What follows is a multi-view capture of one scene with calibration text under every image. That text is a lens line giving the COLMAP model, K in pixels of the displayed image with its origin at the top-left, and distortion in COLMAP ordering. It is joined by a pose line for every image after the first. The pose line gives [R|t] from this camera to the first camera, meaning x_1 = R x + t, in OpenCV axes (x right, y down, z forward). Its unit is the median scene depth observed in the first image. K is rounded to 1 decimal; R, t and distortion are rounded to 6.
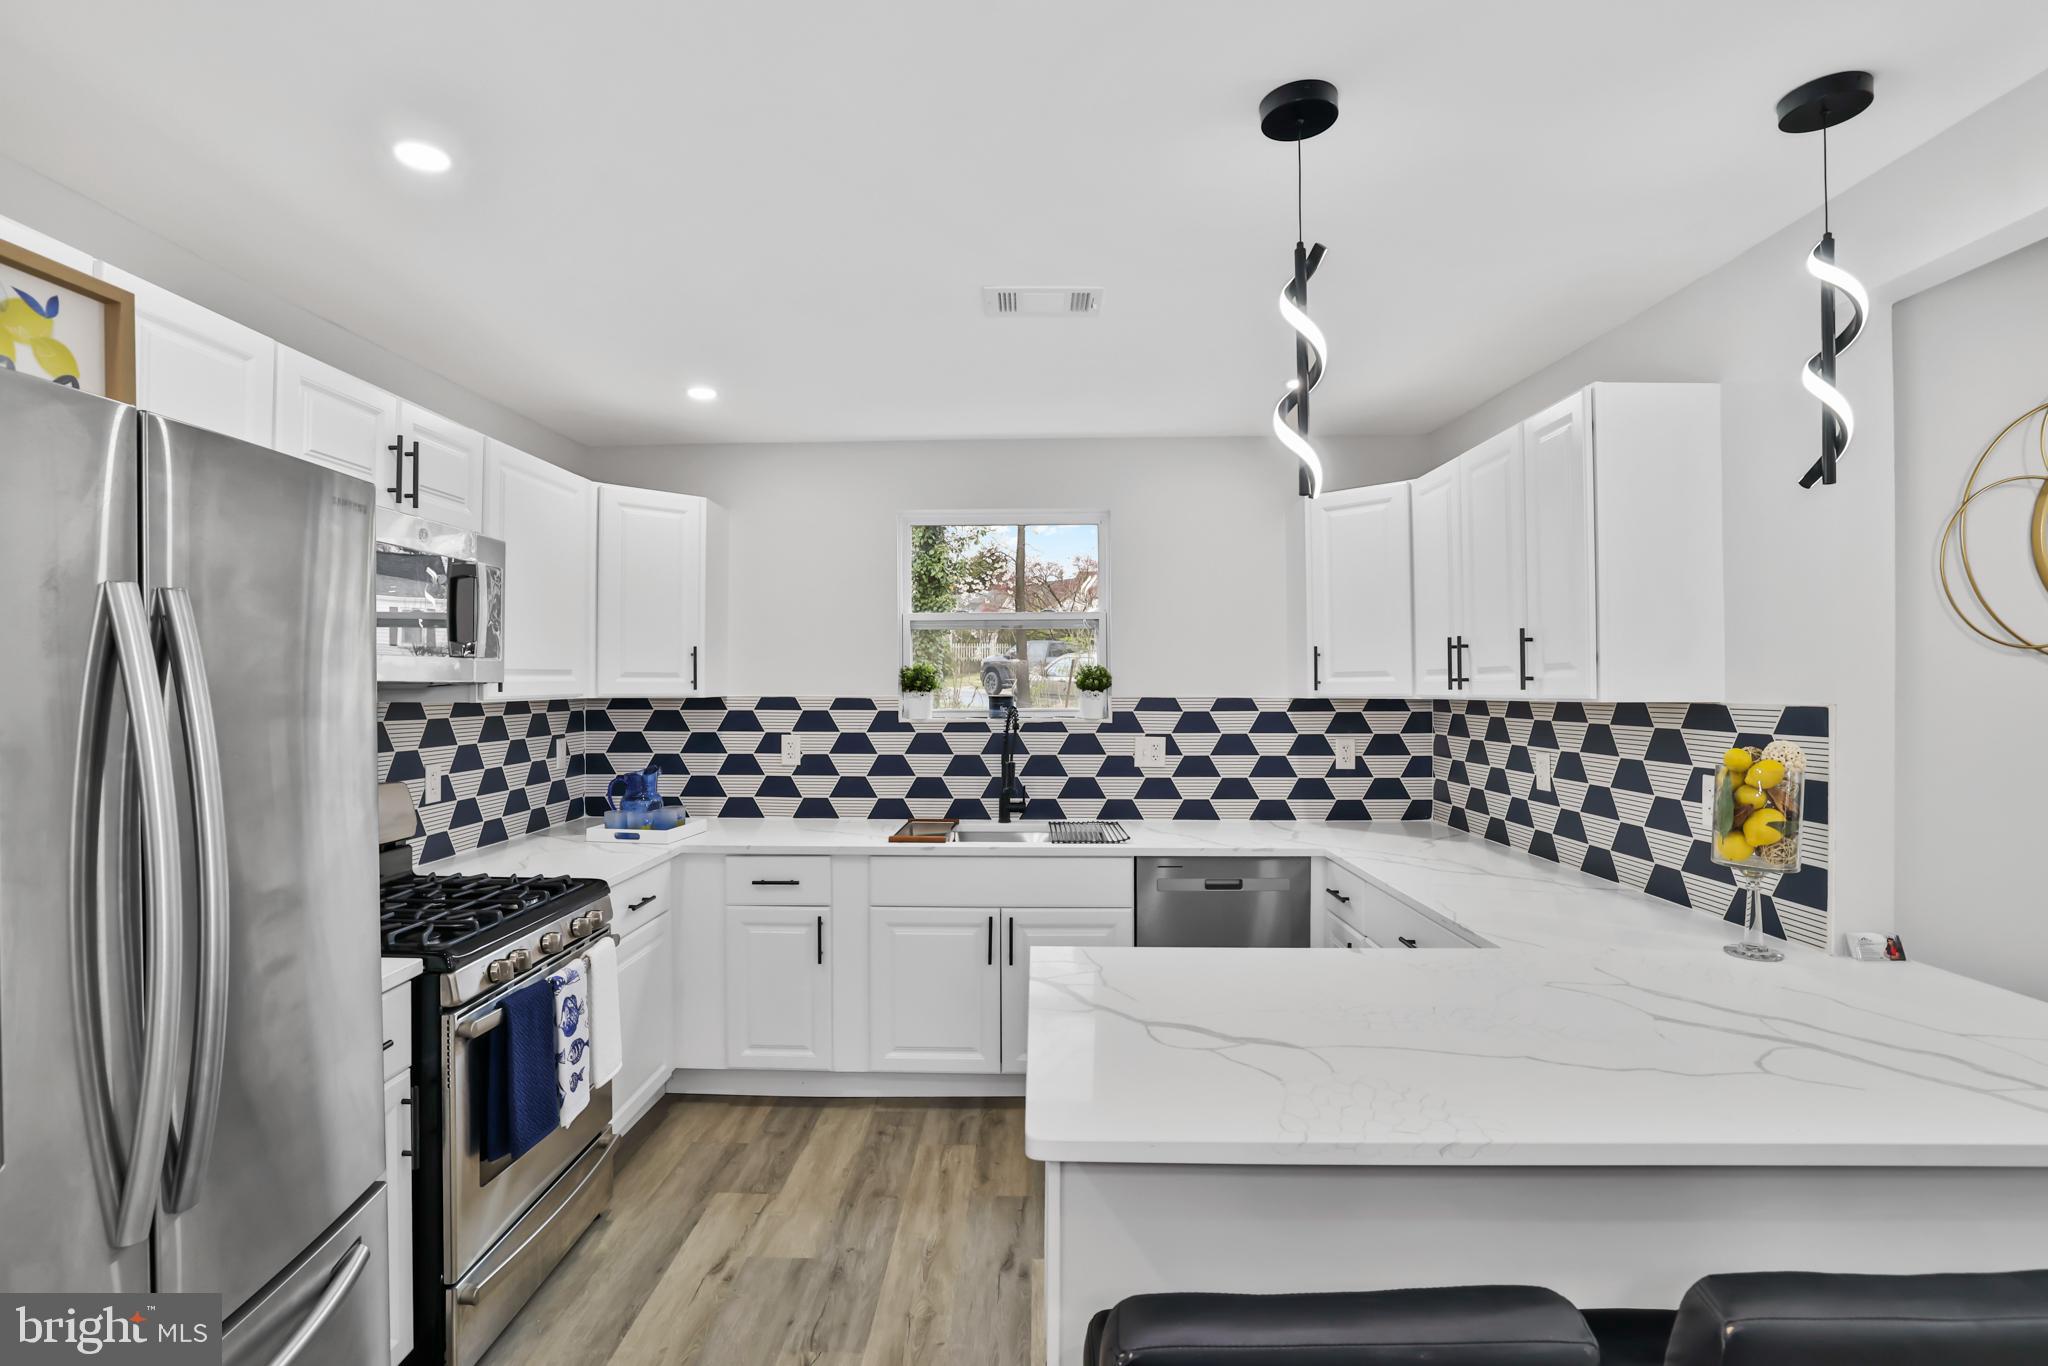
lens RADIAL K [[967.3, 0, 1011.2], [0, 967.3, 668.9], [0, 0, 1]] dist [-0.039549, 0.011304]
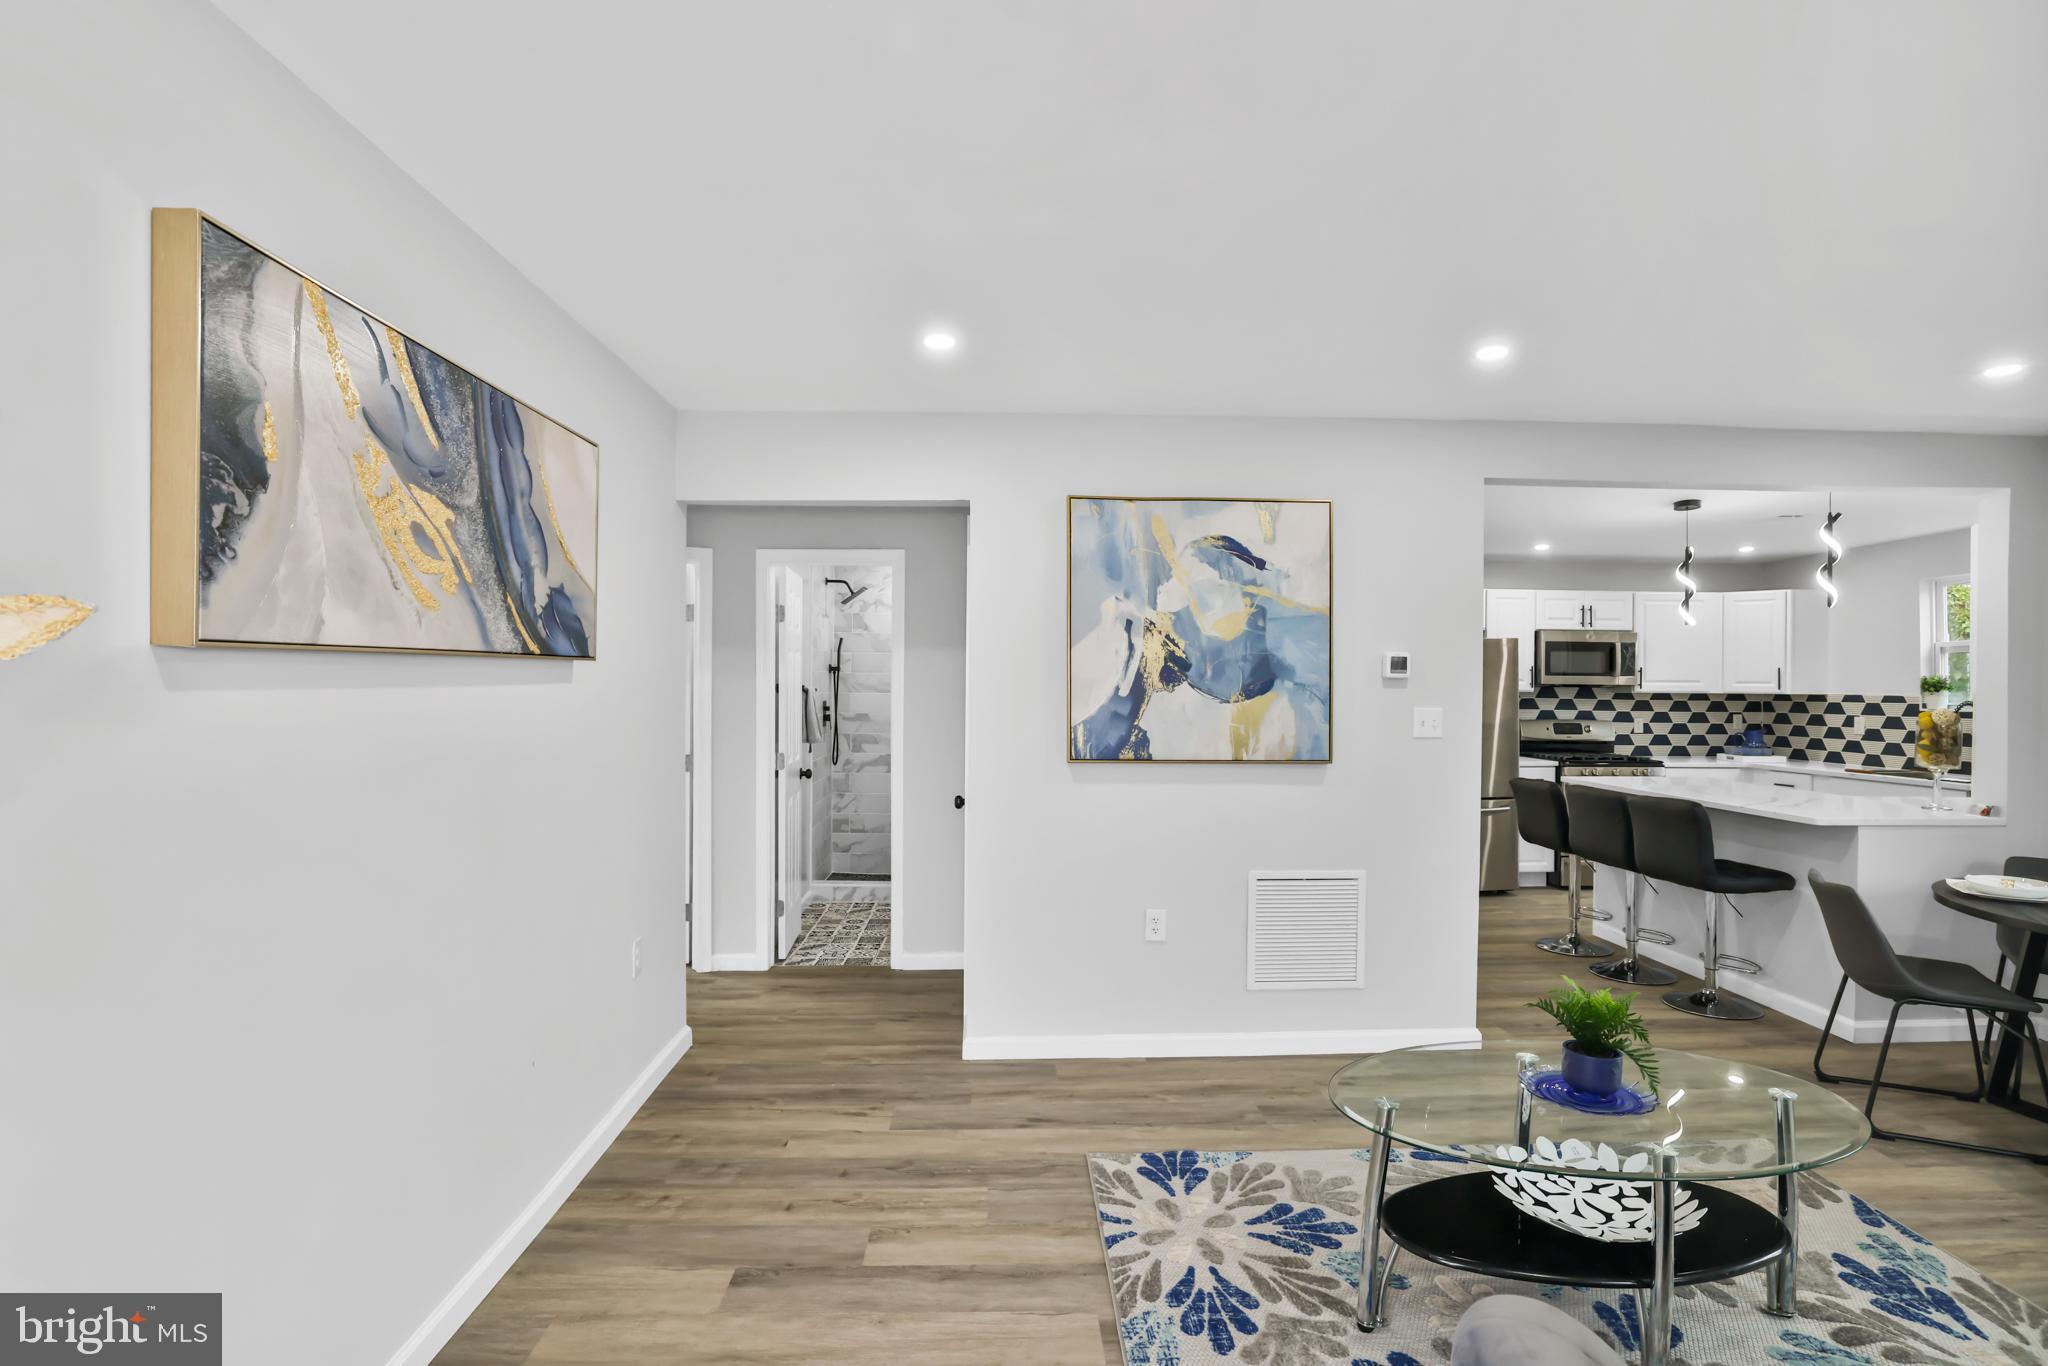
lens RADIAL K [[967.3, 0, 1018.7], [0, 967.3, 681.5], [0, 0, 1]] dist [-0.039549, 0.011304]
pose [[0.055818, -0.005921, -0.998423, 1.381131], [0.006925, 0.999961, -0.005543, 0.004292], [0.998417, -0.006604, 0.055856, -0.593337]]
